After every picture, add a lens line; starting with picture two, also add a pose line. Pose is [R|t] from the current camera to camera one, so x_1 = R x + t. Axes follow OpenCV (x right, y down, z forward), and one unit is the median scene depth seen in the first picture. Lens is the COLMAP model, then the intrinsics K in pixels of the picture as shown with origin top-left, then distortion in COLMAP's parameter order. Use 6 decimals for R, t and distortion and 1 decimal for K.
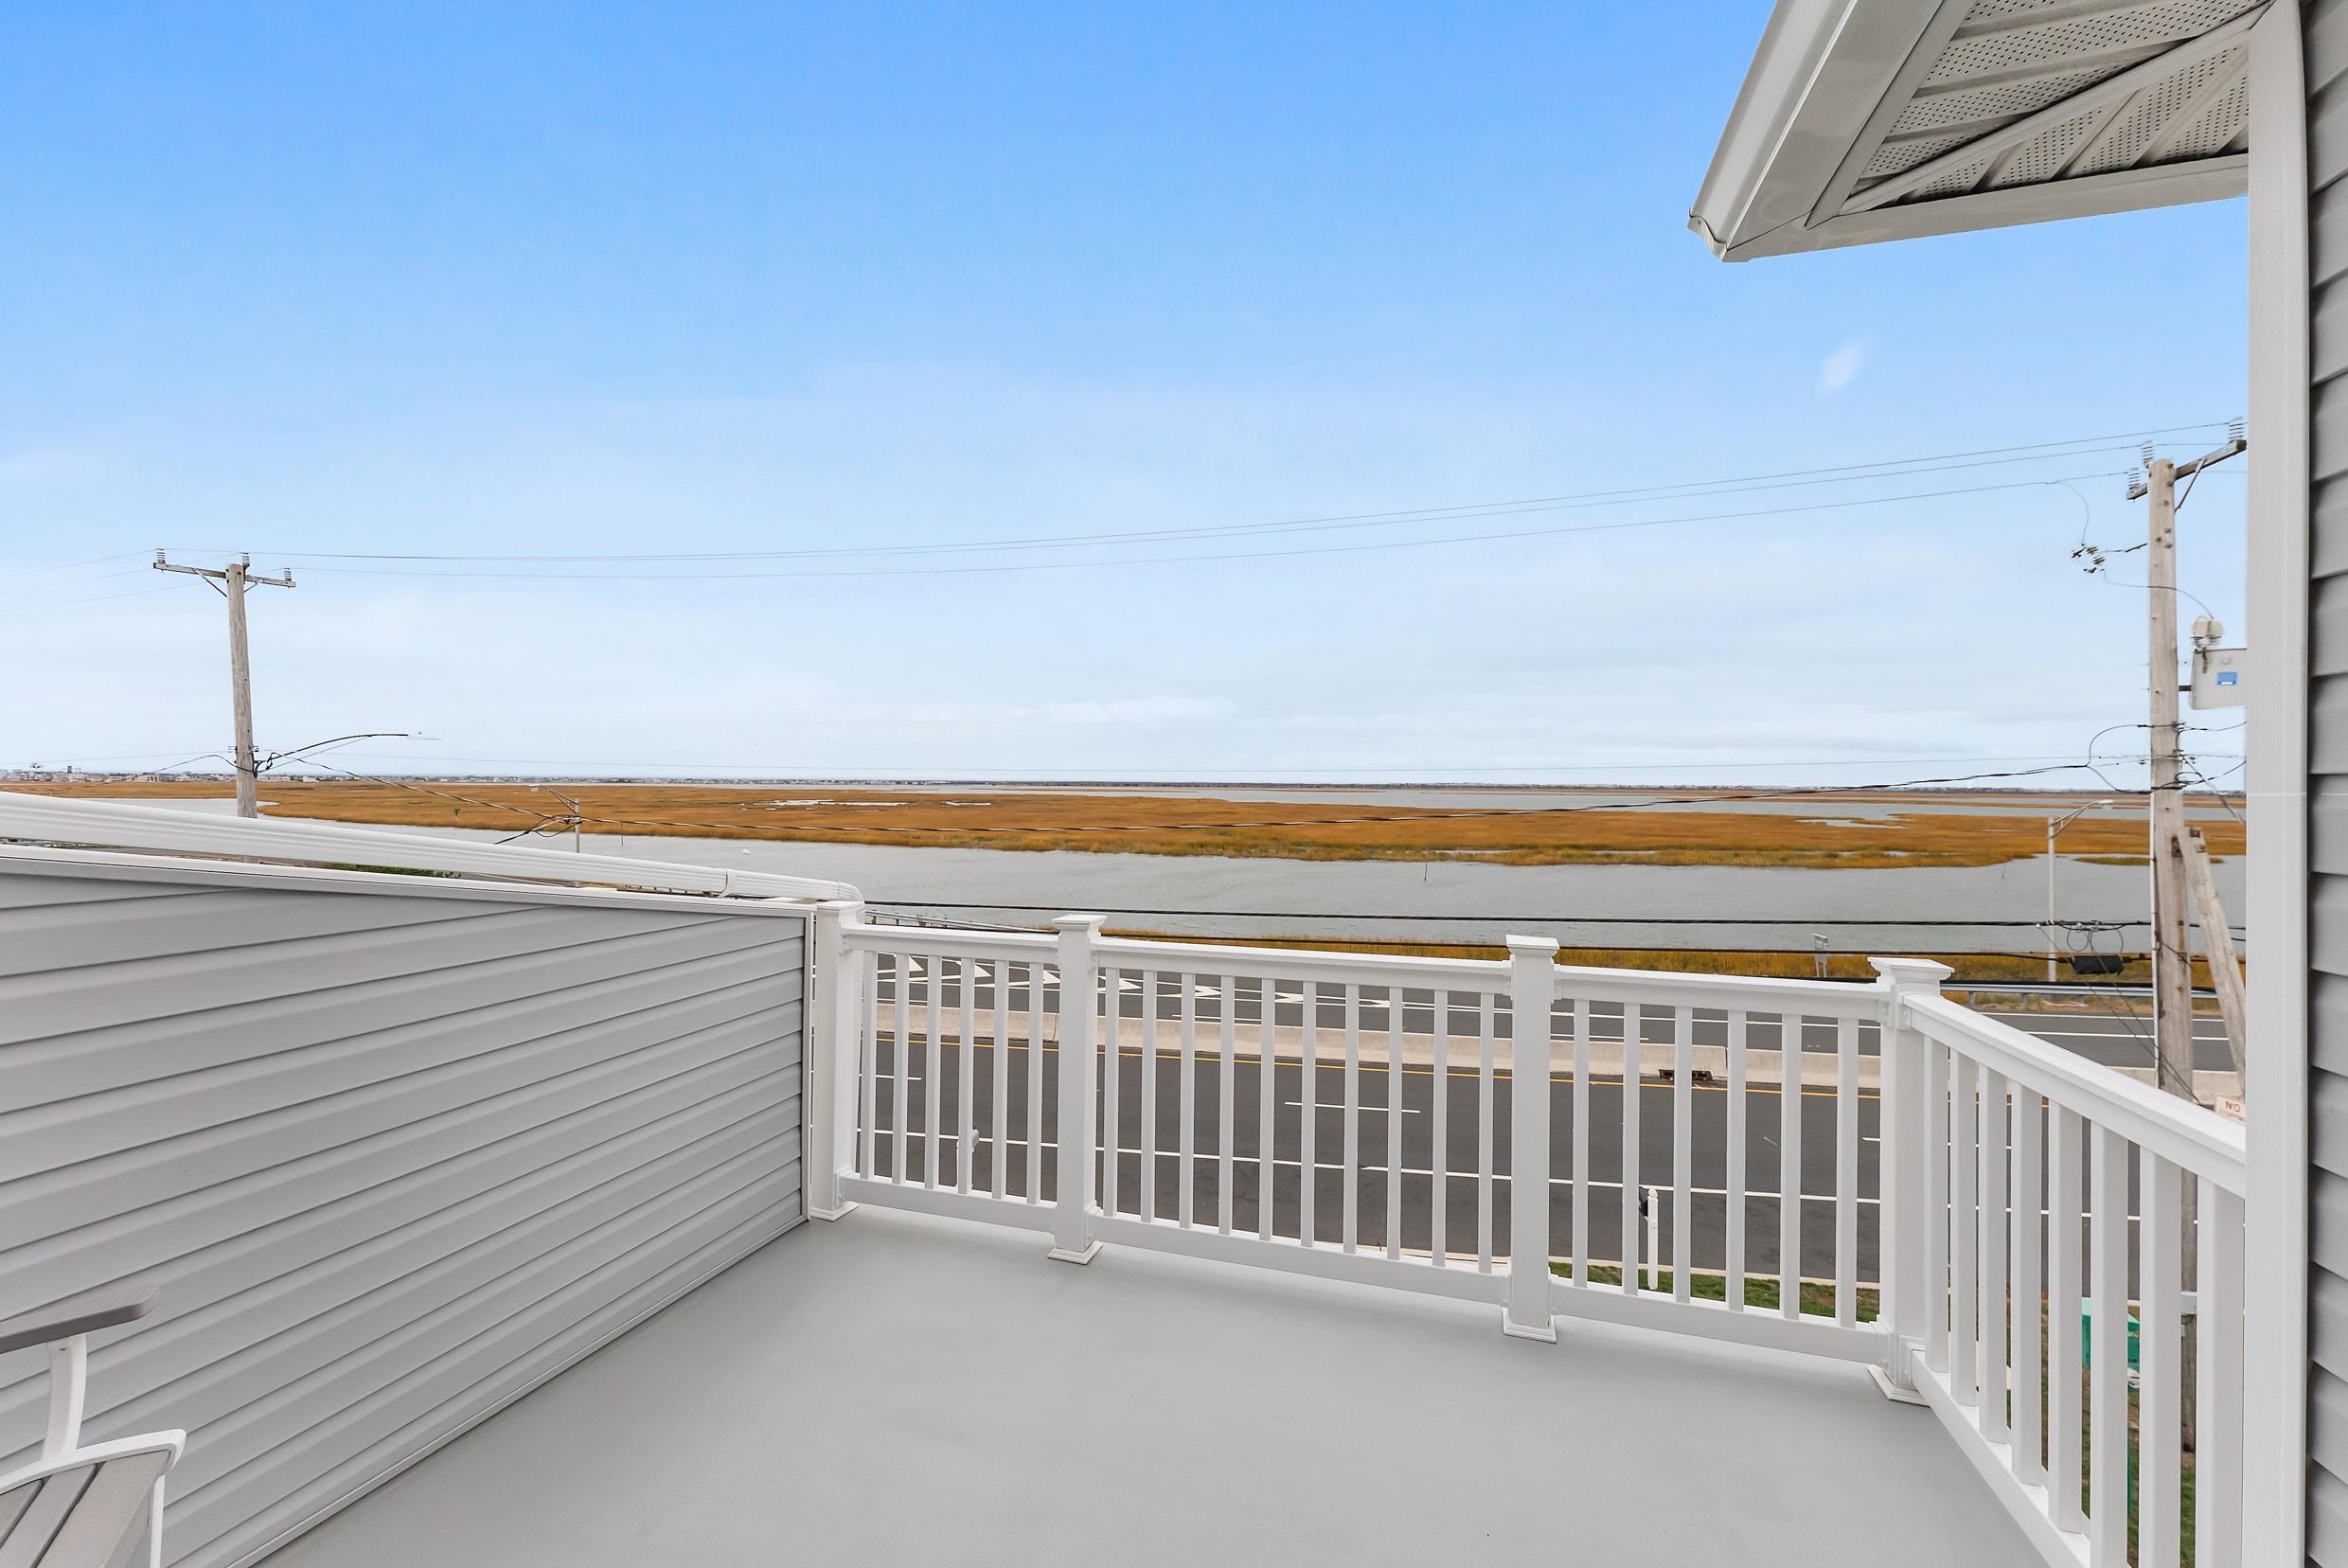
lens RADIAL K [[939.8, 0, 1174.9], [0, 939.8, 782.5], [0, 0, 1]] dist [0.001609, -0.000224]
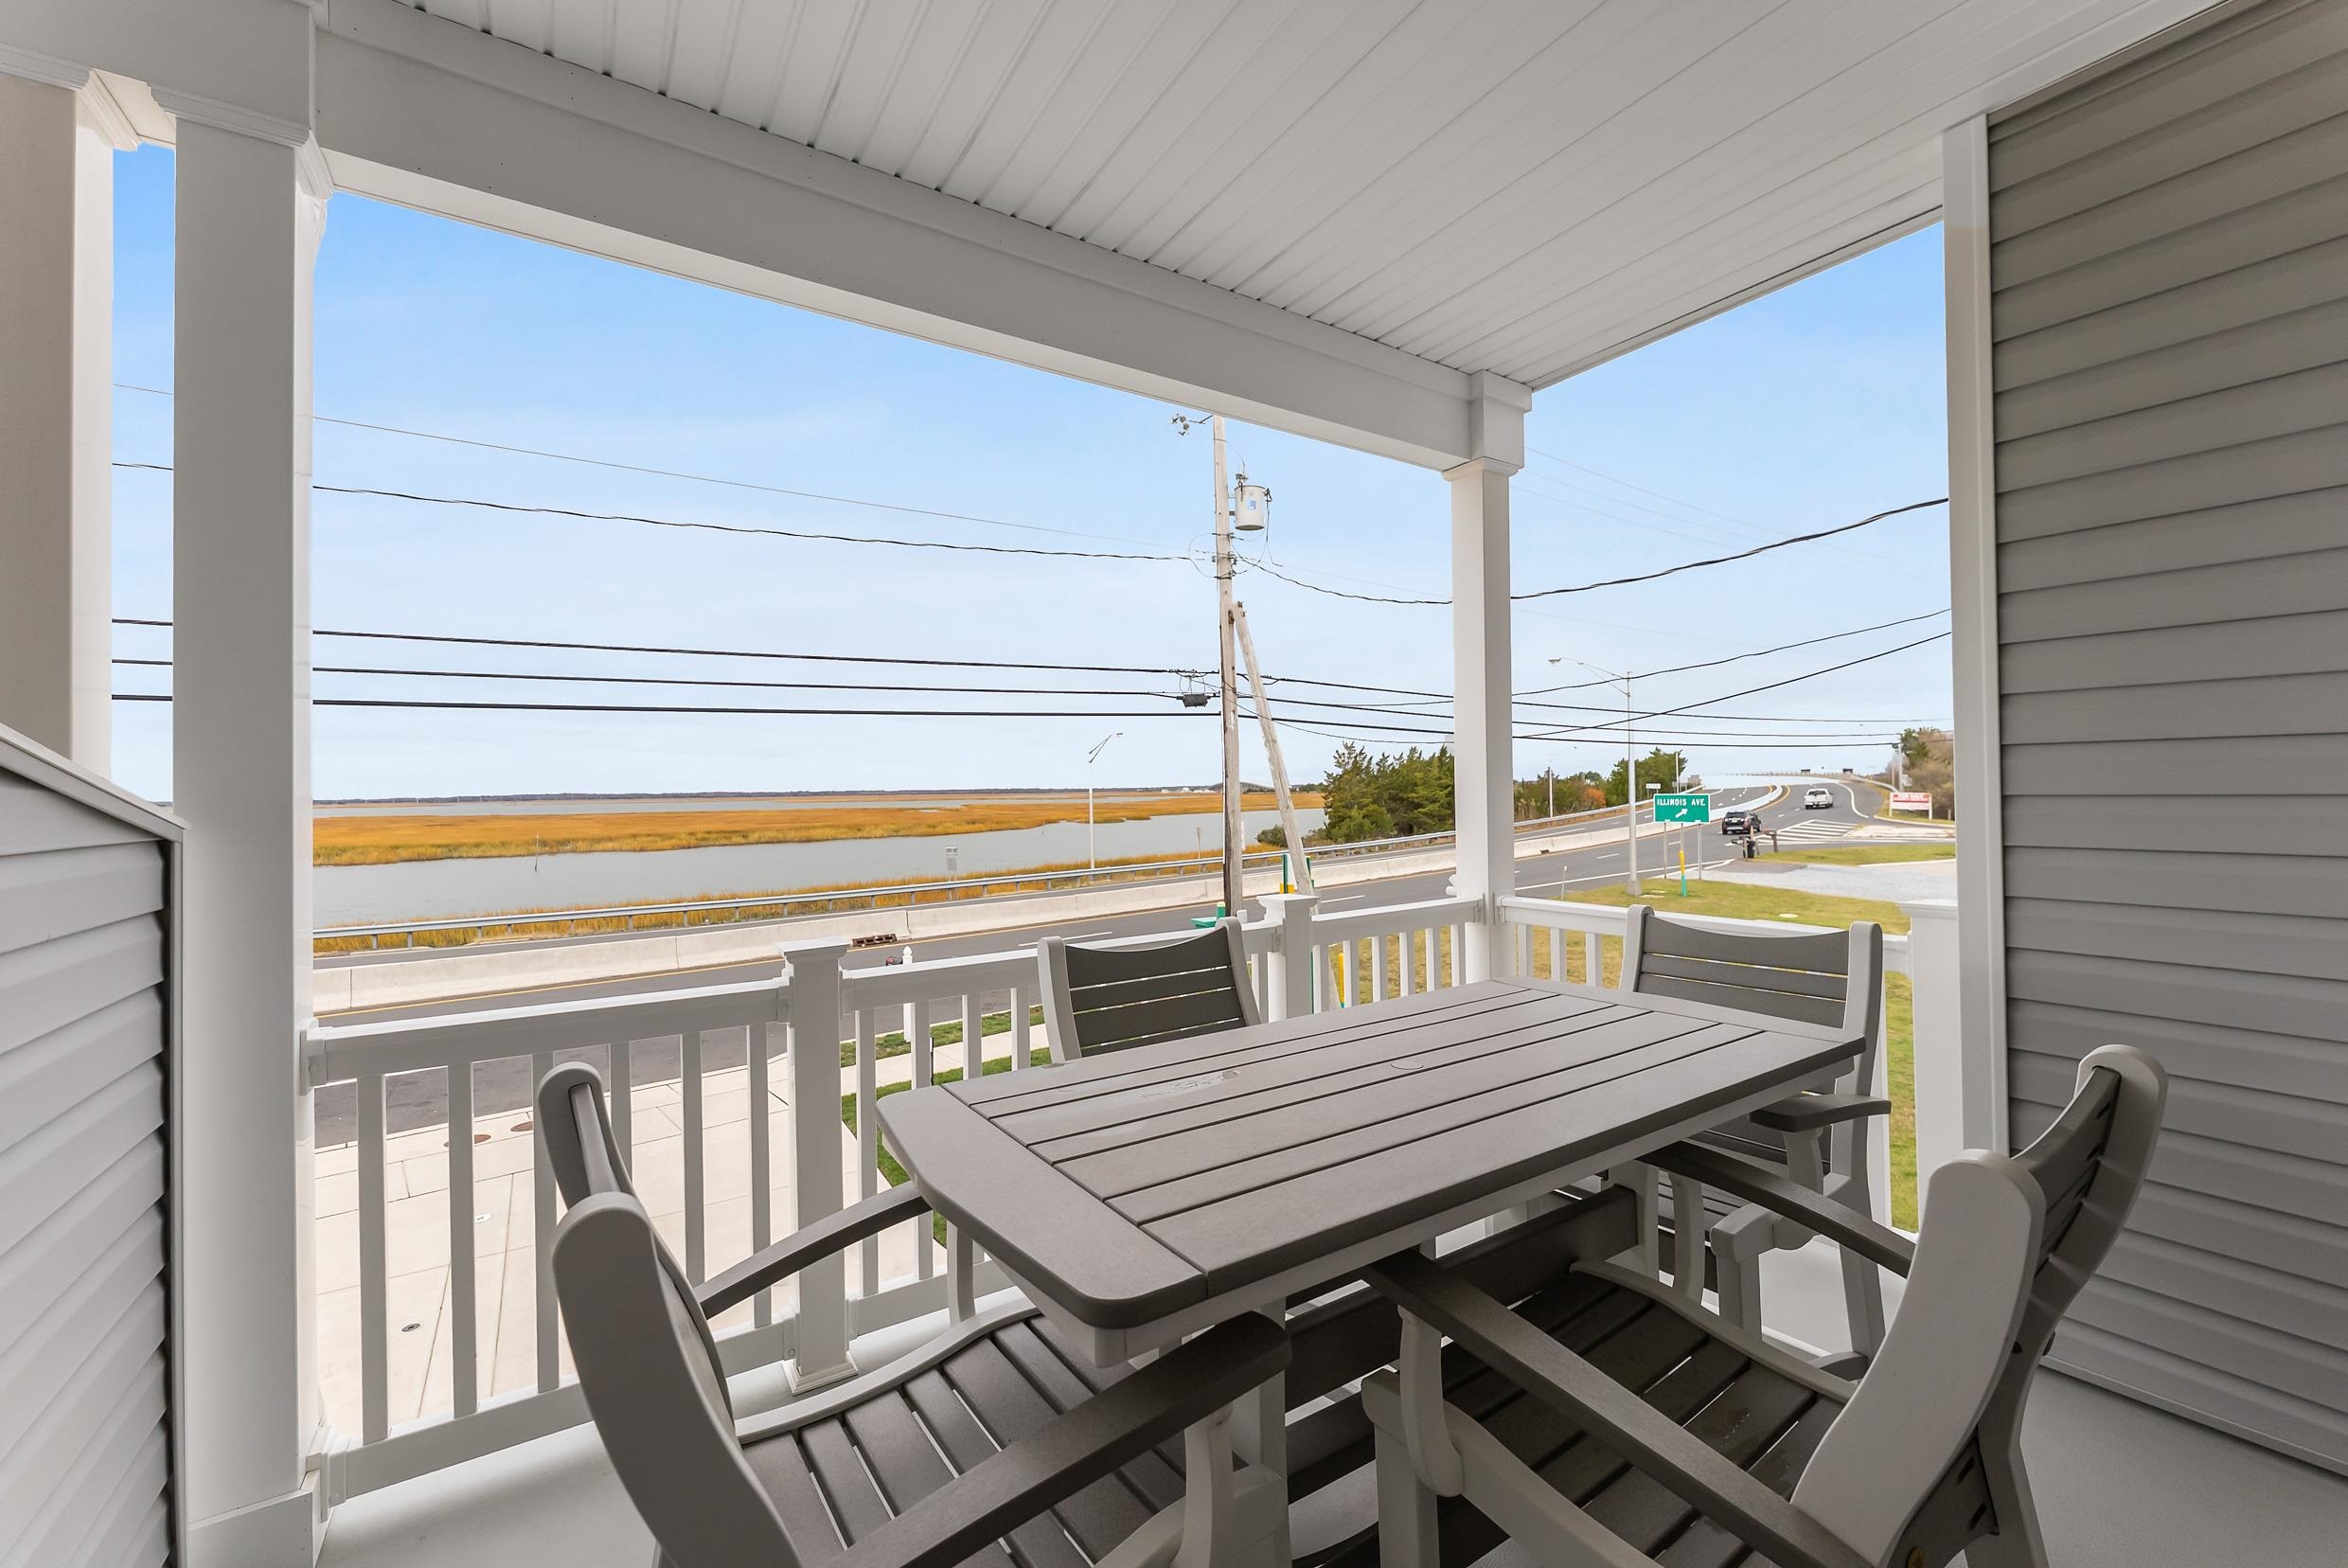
lens RADIAL K [[939.8, 0, 1174.9], [0, 939.8, 782.5], [0, 0, 1]] dist [0.001609, -0.000224]
pose [[0.639494, -0.011310, 0.768712, -0.140544], [0.018634, 0.999826, -0.000791, 0.318266], [-0.768570, 0.014830, 0.639594, 0.109813]]
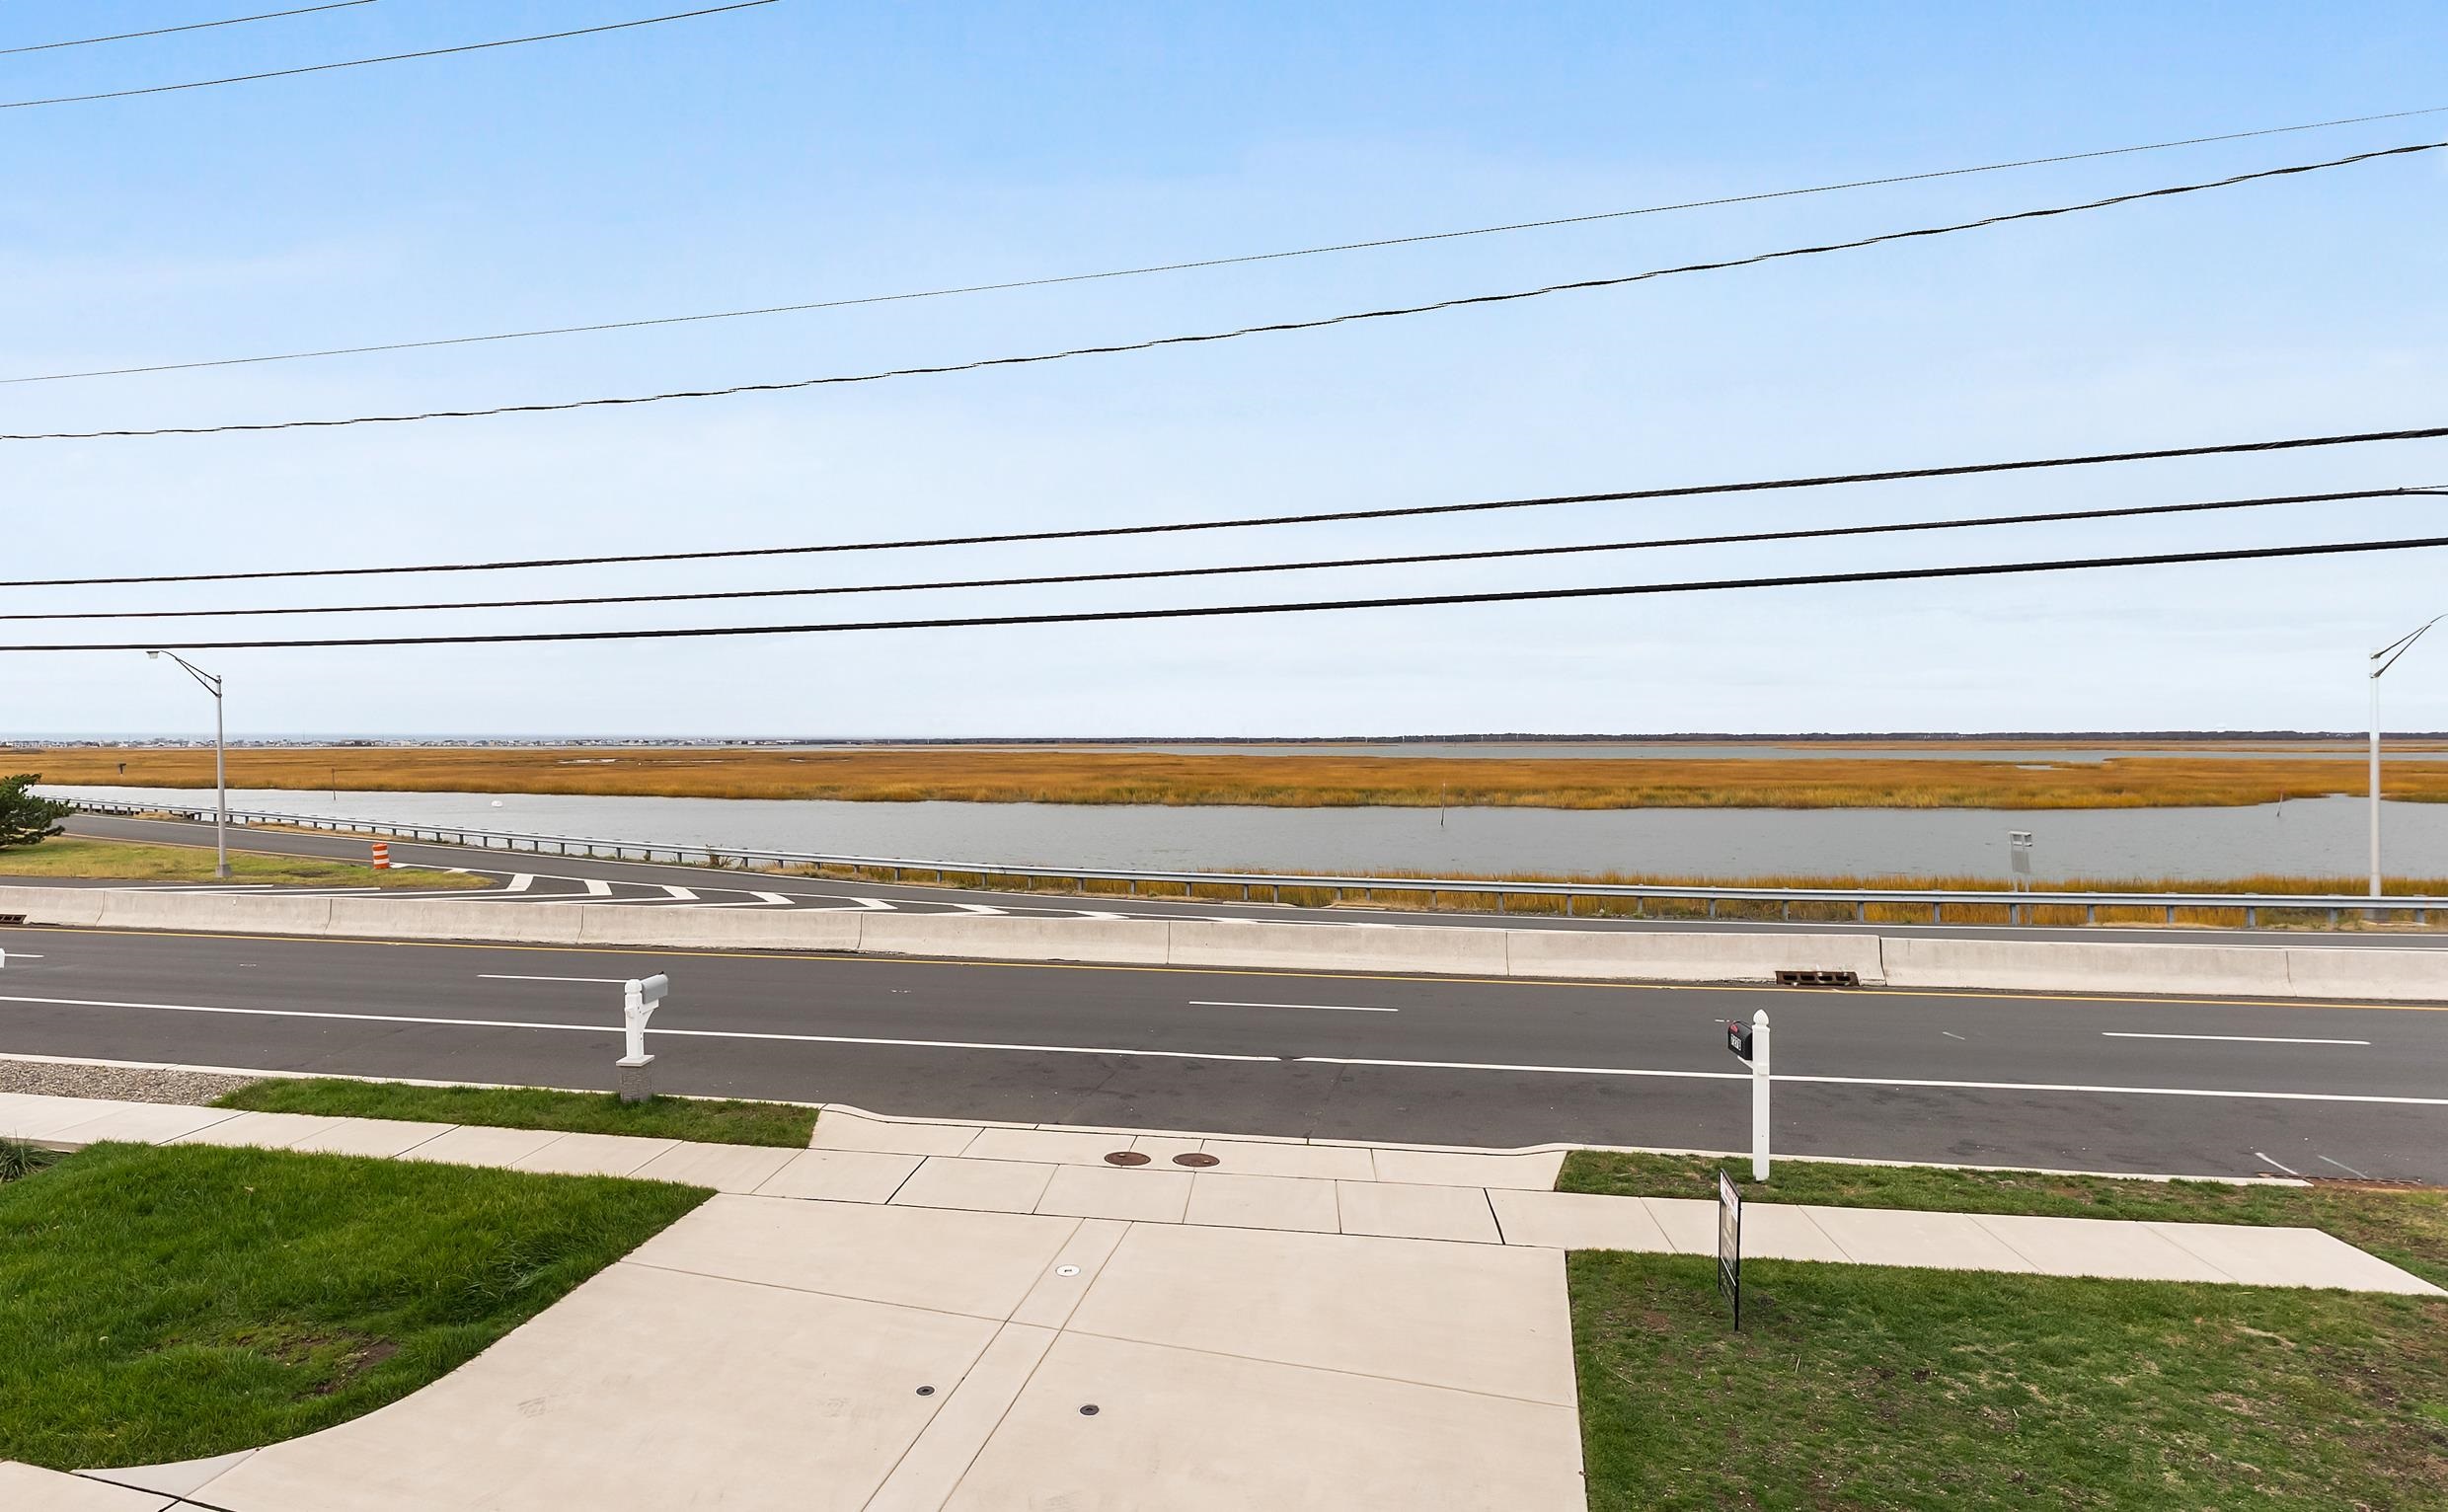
lens RADIAL K [[1288.0, 0, 1071.8], [0, 1288.0, 757.0], [0, 0, 1]] dist [0.000539, -0.000799]
pose [[0.999593, -0.010154, -0.026650, 0.125731], [0.010522, 0.999851, 0.013711, 0.324351], [0.026507, -0.013986, 0.999551, 0.232000]]
